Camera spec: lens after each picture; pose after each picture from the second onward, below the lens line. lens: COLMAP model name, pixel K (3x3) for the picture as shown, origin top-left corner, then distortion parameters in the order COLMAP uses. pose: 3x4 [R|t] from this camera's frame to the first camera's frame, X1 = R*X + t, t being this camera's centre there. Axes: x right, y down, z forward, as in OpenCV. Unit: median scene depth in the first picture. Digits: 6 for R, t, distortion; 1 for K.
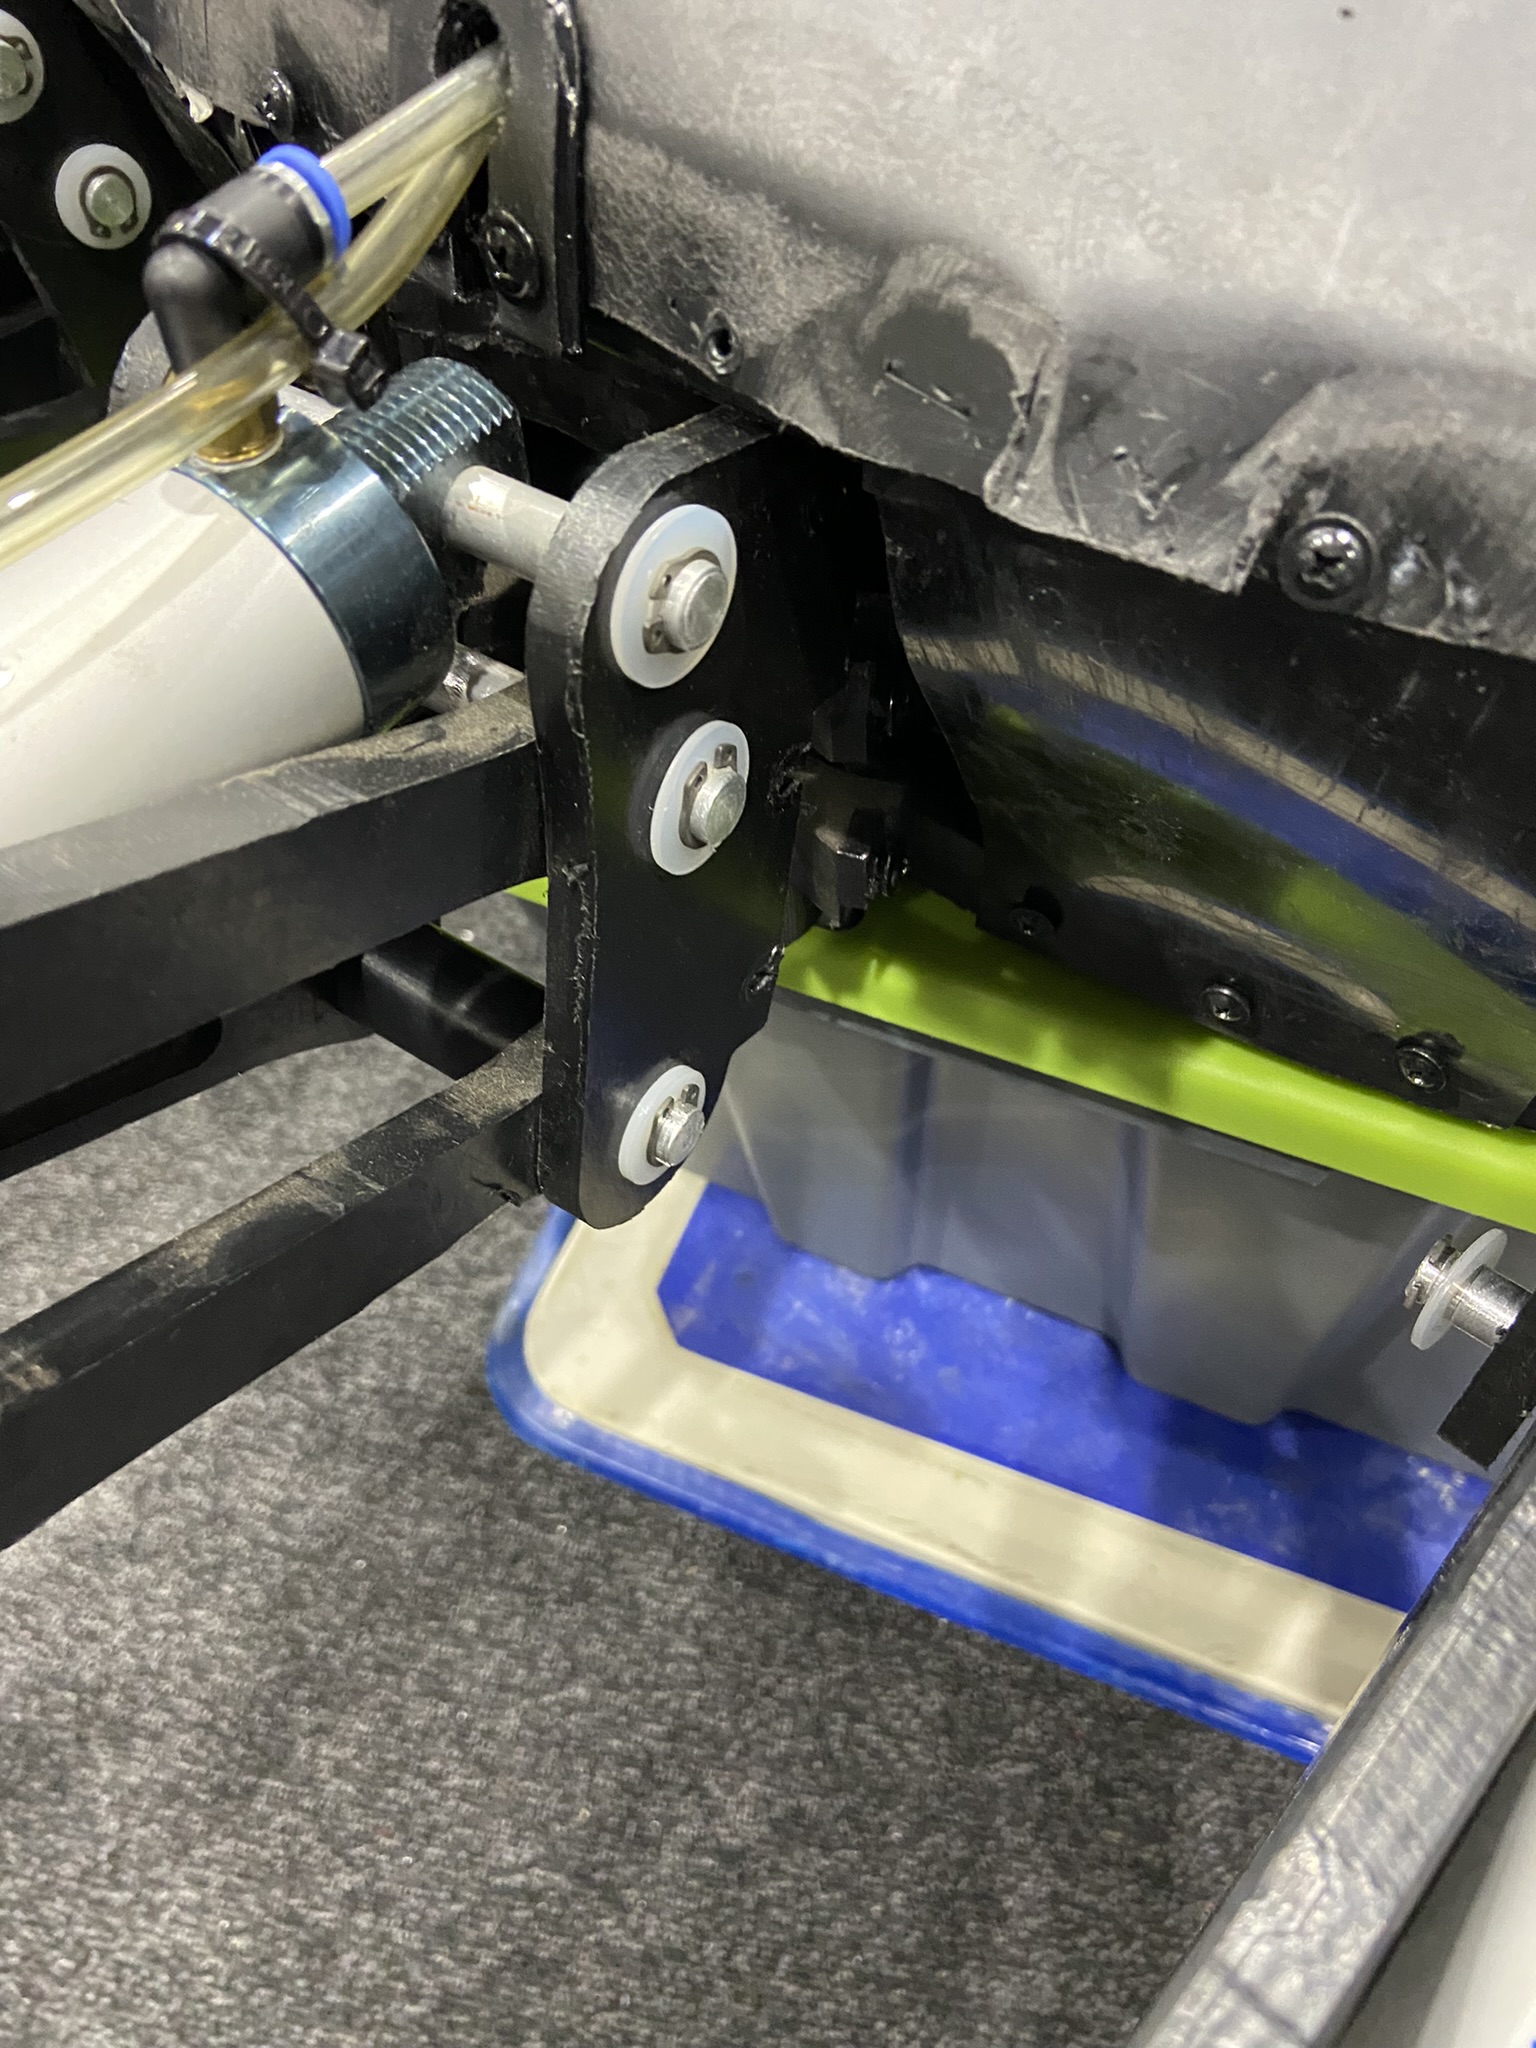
lens RADIAL K [[1577.8, 0, 742.2], [0, 1577.8, 1022.7], [0, 0, 1]] dist [0.124227, -0.190751]
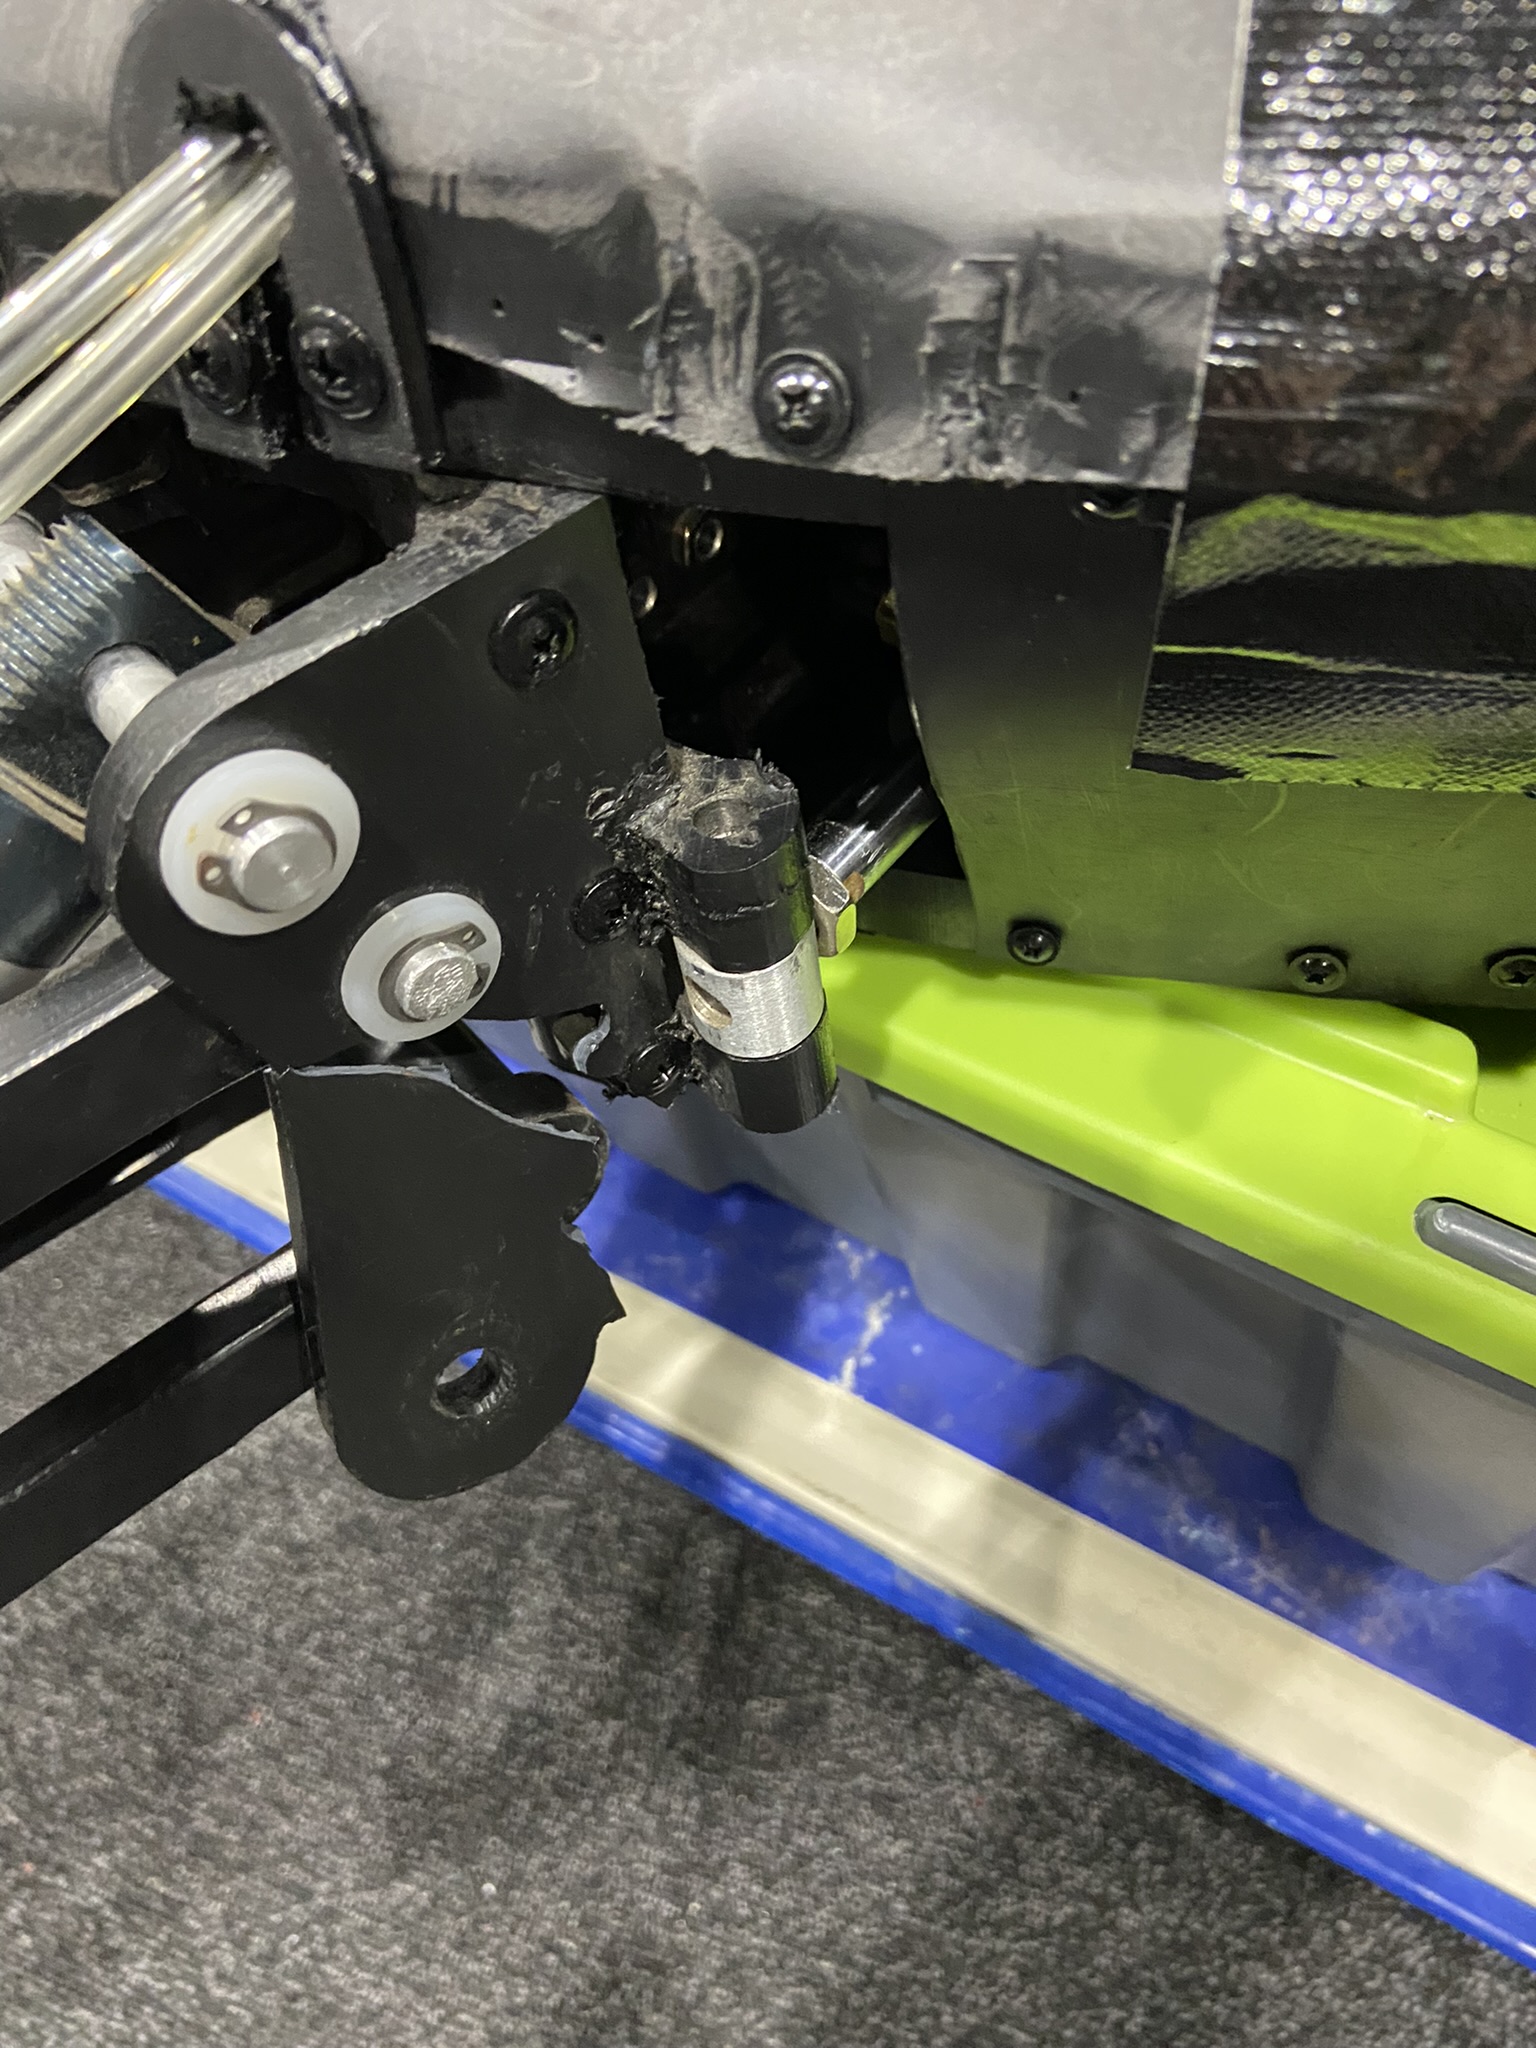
lens RADIAL K [[1546.3, 0, 751.5], [0, 1546.3, 1022.9], [0, 0, 1]] dist [0.116514, -0.174762]
pose [[0.989607, 0.080836, -0.118925, 0.424287], [-0.076087, 0.996132, 0.043954, 0.076133], [0.122018, -0.034449, 0.991930, -0.052555]]
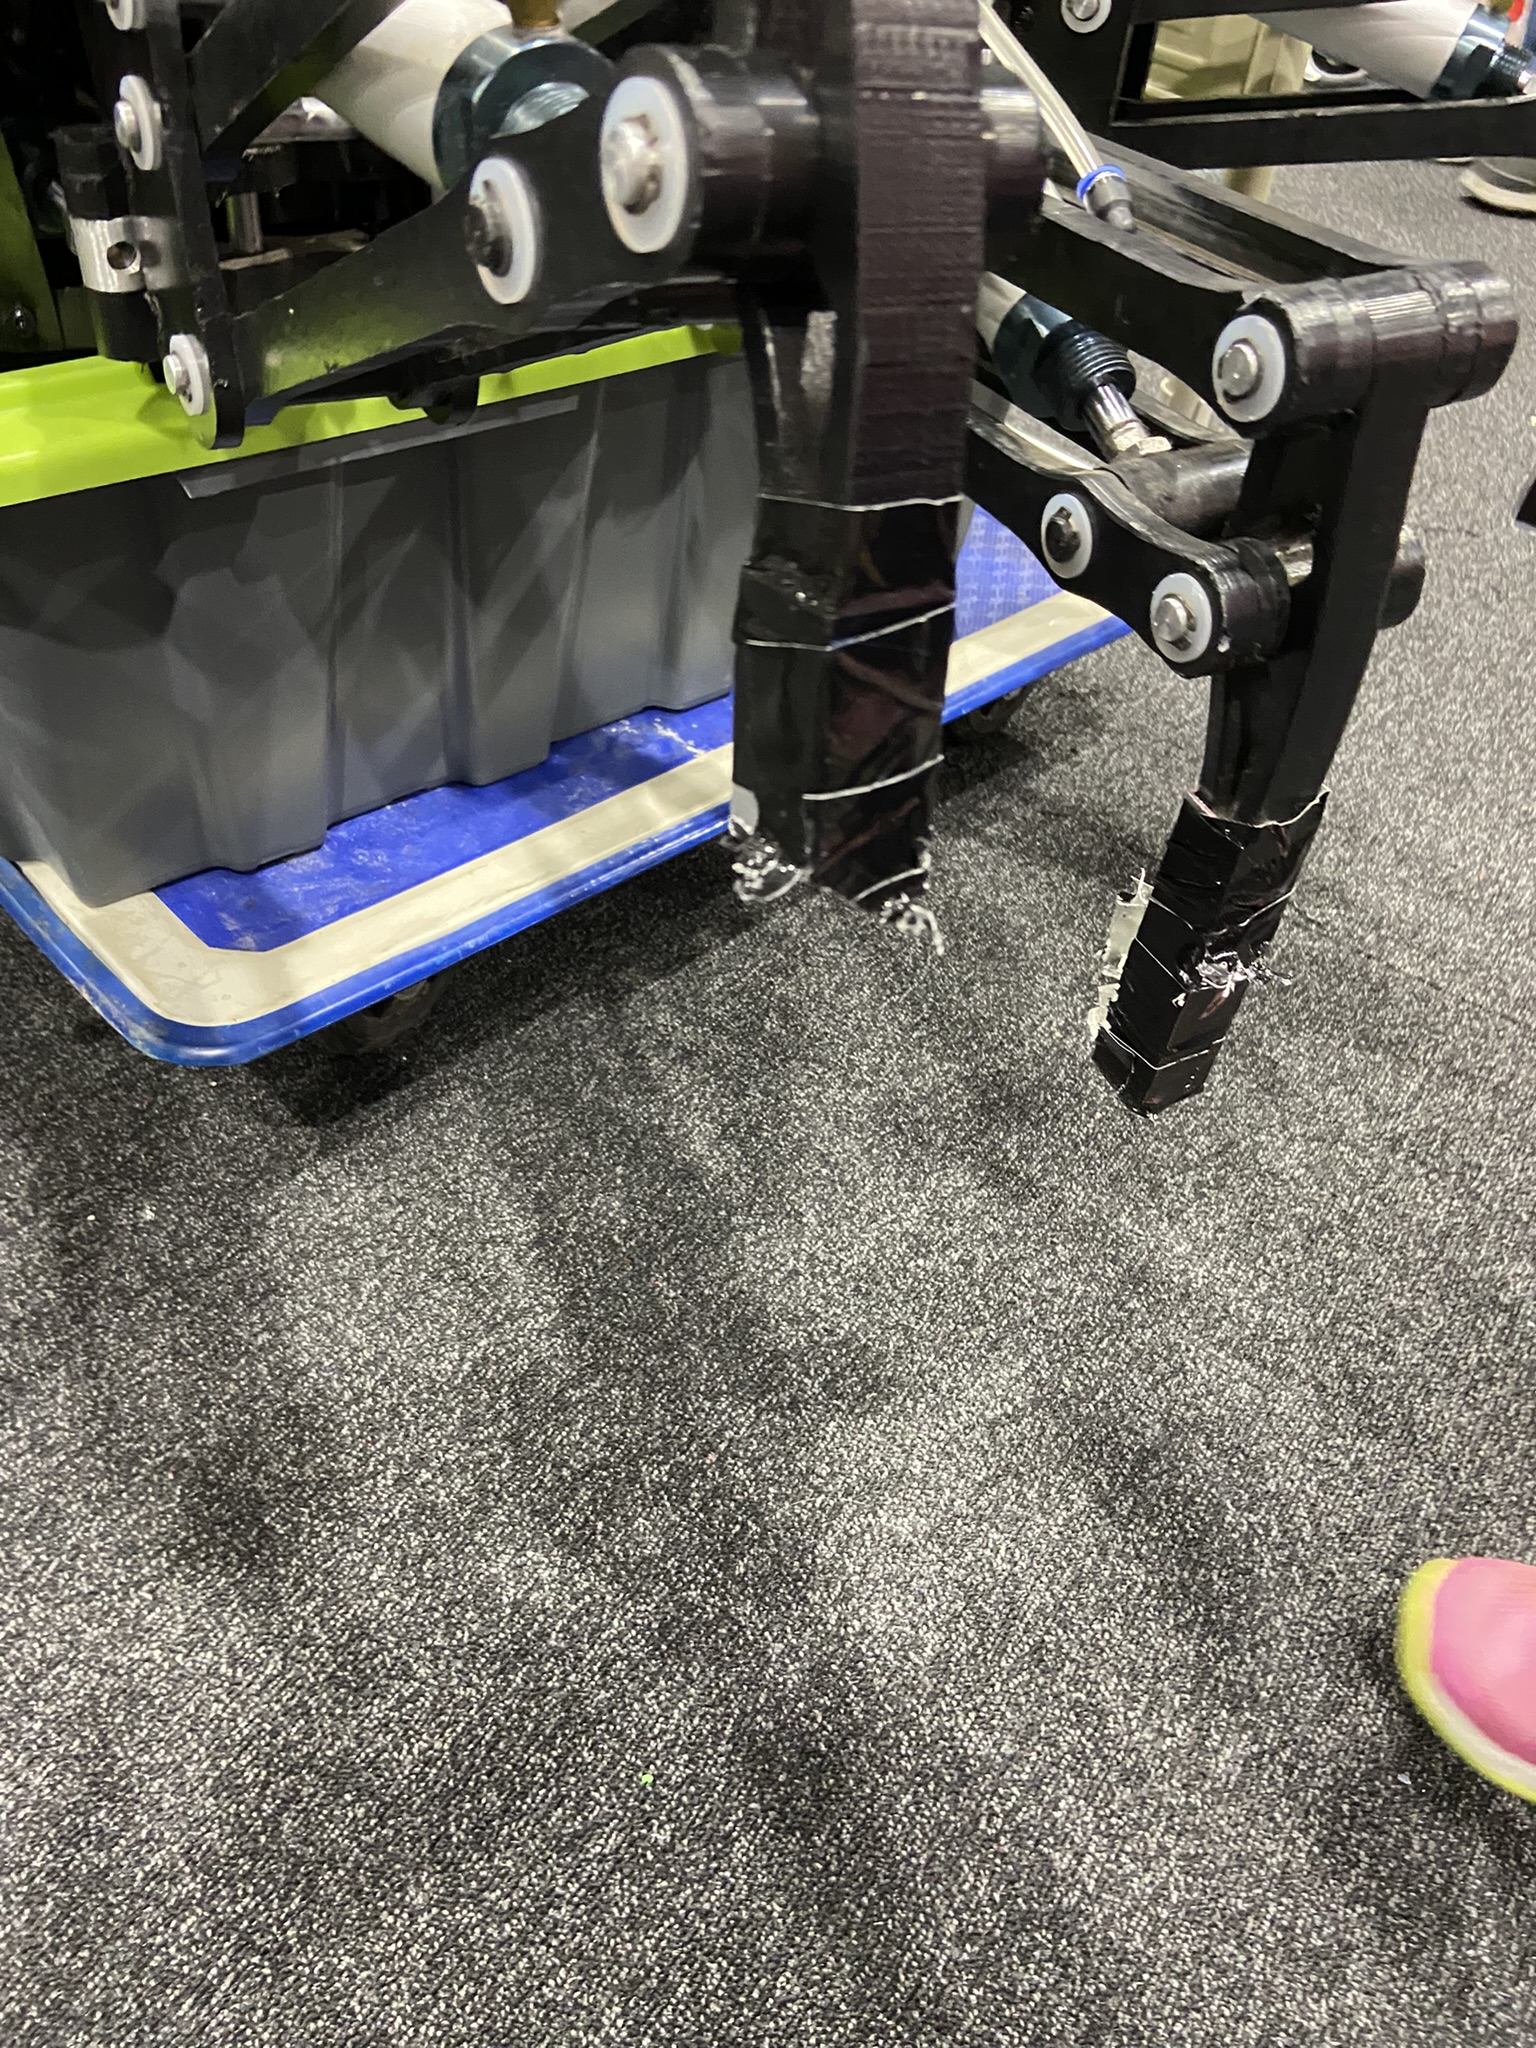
lens RADIAL K [[1528.2, 0, 773.2], [0, 1528.2, 1017.4], [0, 0, 1]] dist [0.118545, -0.110575]
pose [[0.385484, -0.560072, 0.733295, -0.803472], [0.652833, 0.727170, 0.212207, 0.237293], [-0.652082, 0.396917, 0.645946, -0.054165]]
